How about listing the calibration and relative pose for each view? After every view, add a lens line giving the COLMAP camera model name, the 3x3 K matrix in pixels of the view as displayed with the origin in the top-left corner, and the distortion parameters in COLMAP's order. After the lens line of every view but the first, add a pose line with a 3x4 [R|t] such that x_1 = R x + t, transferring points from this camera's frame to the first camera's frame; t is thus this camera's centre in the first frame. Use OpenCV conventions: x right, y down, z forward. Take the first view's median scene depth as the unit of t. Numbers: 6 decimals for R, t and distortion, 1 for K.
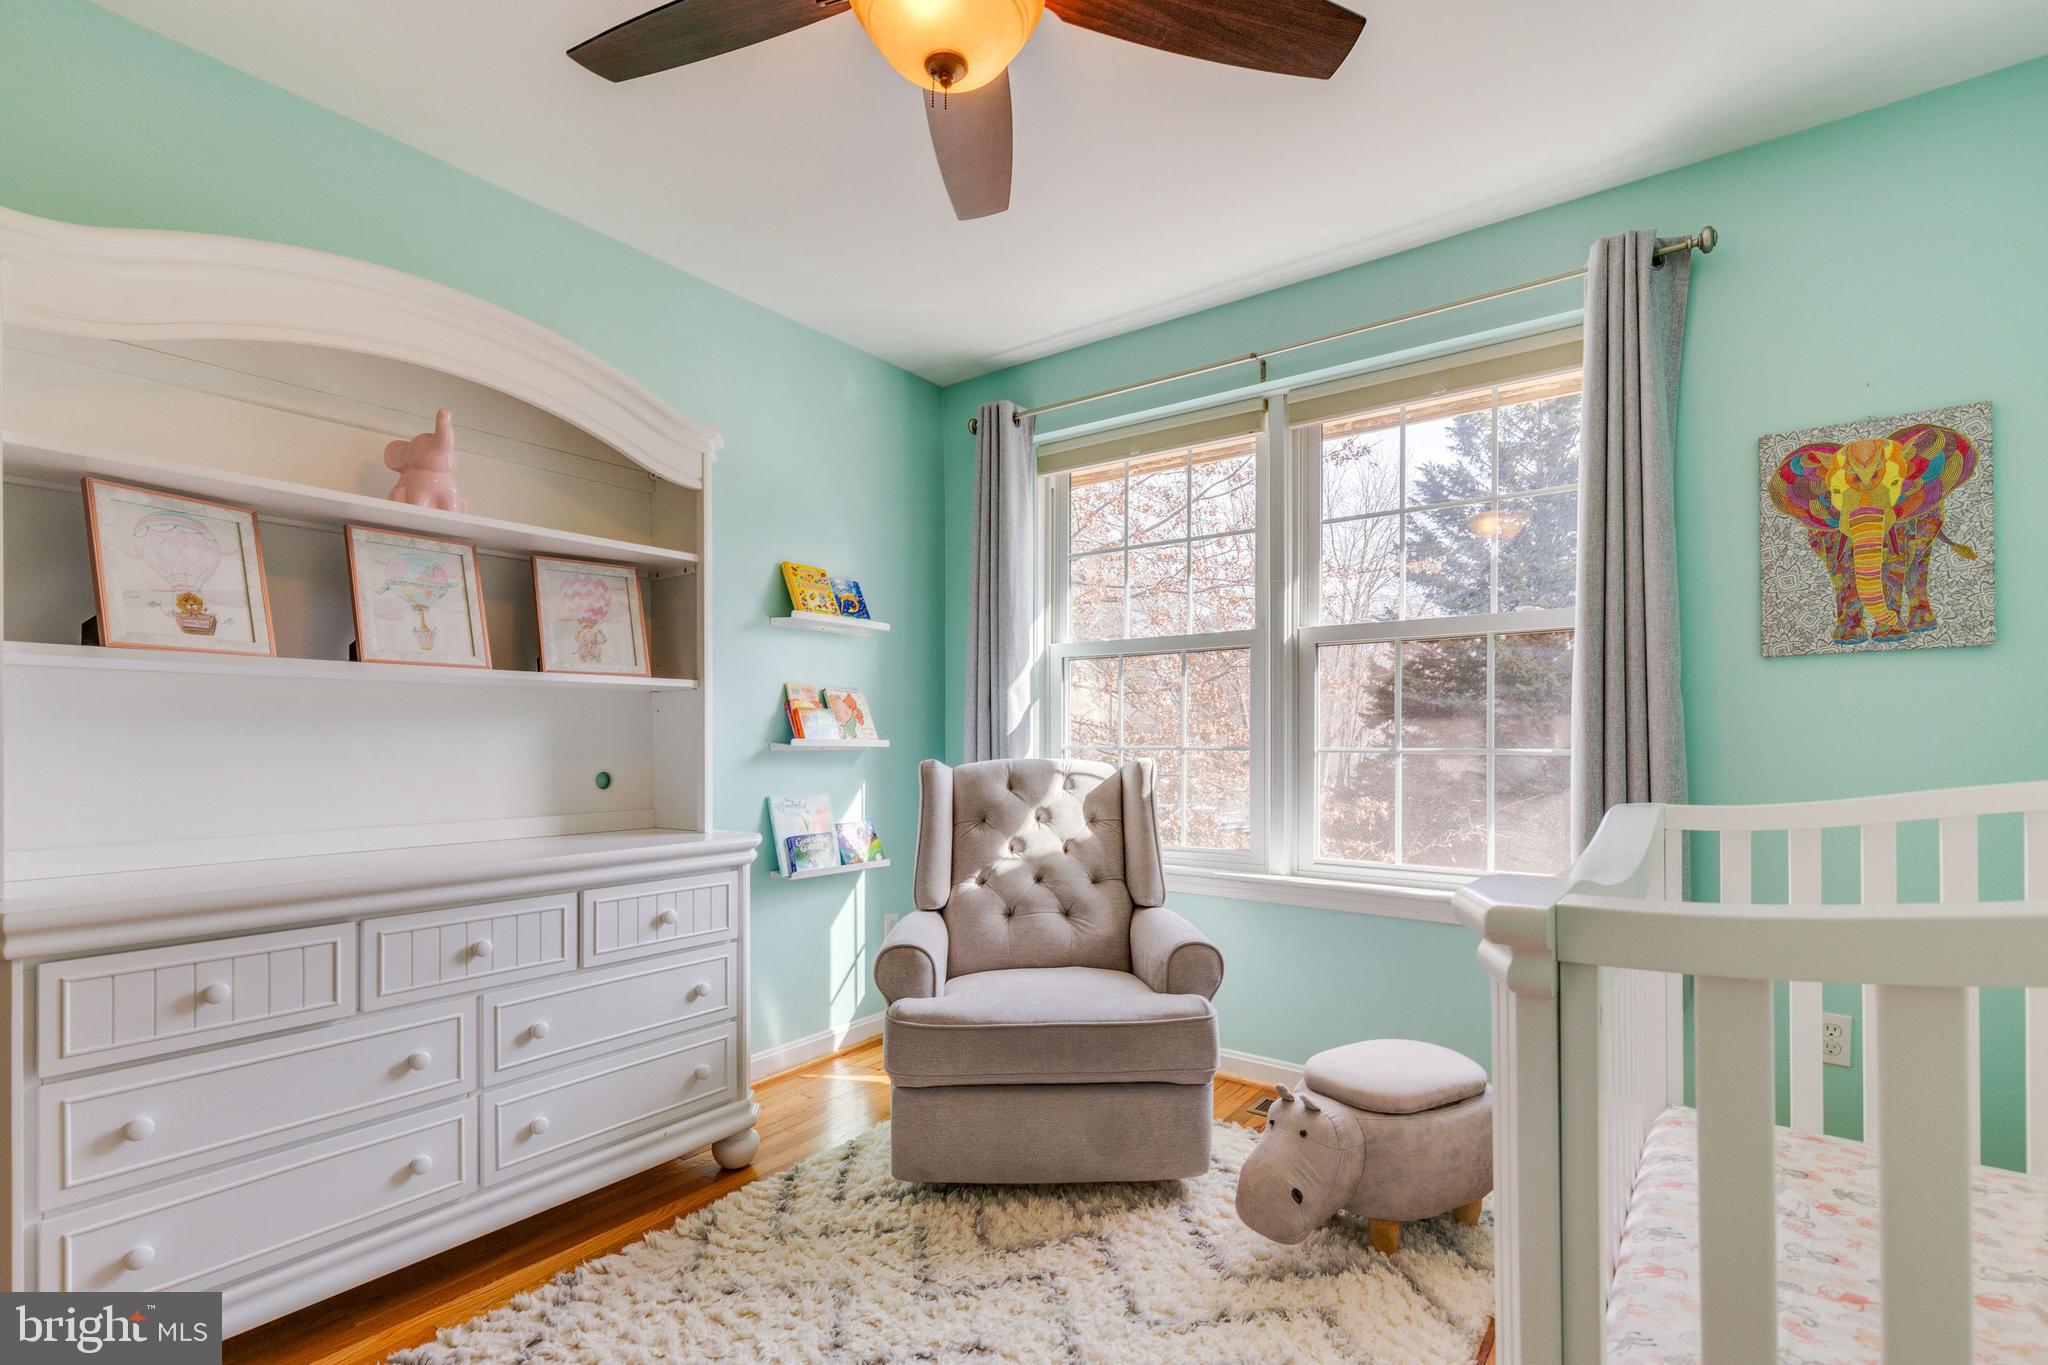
lens RADIAL K [[934.4, 0, 999.4], [0, 934.4, 735.5], [0, 0, 1]] dist [0.006987, -0.001033]
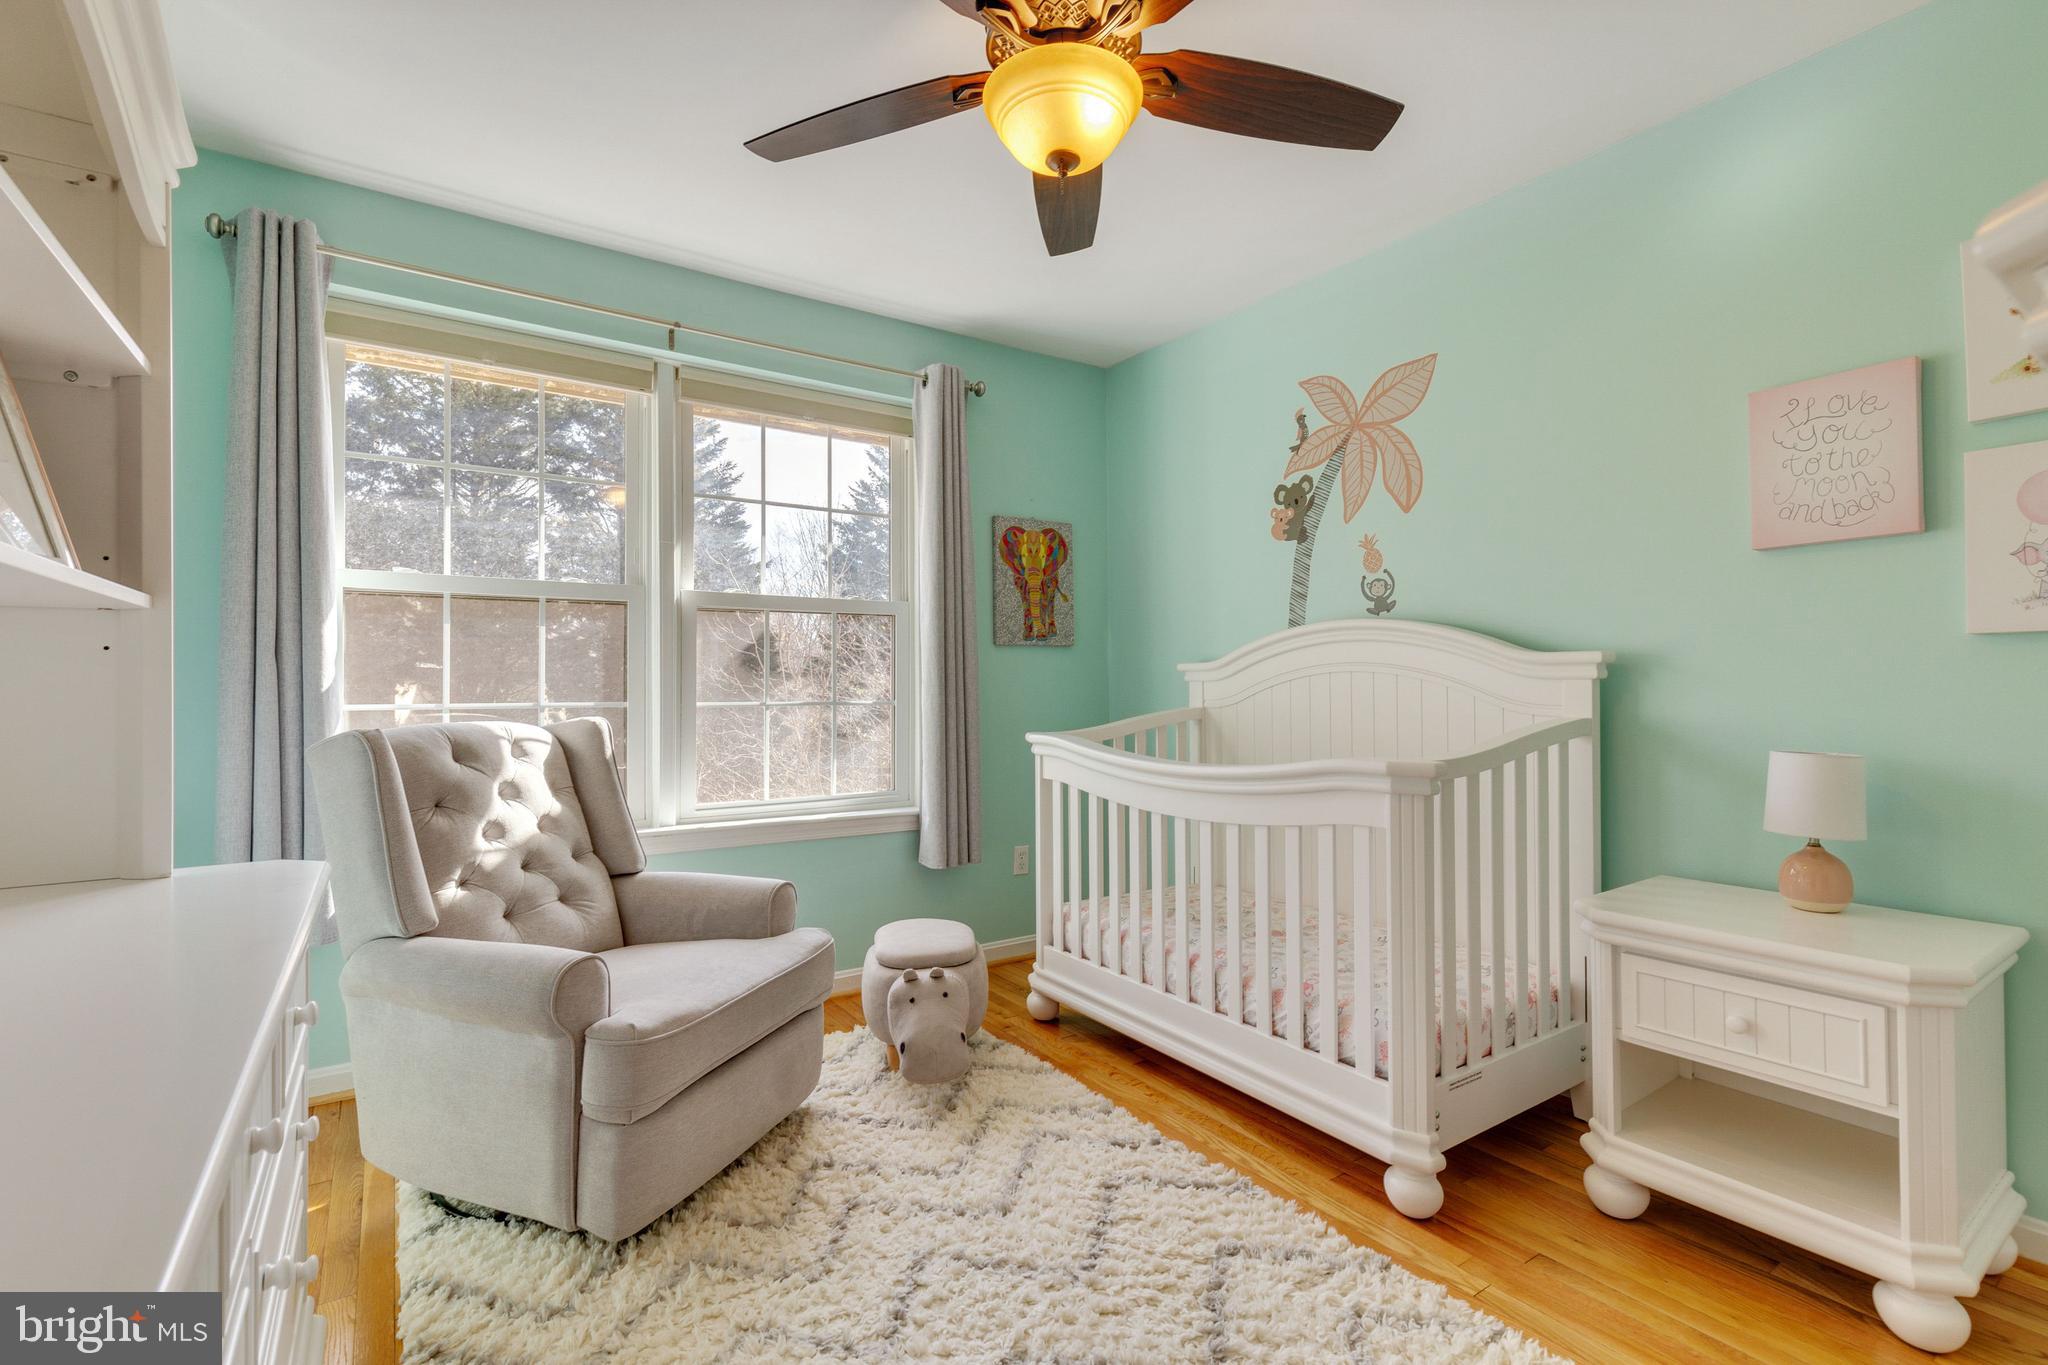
lens RADIAL K [[934.4, 0, 1021.0], [0, 934.4, 681.0], [0, 0, 1]] dist [0.006987, -0.001033]
pose [[0.324917, 0.006308, 0.945722, -0.801821], [0.000089, 0.999978, -0.006701, -0.007322], [-0.945743, 0.002261, 0.324909, 0.421581]]
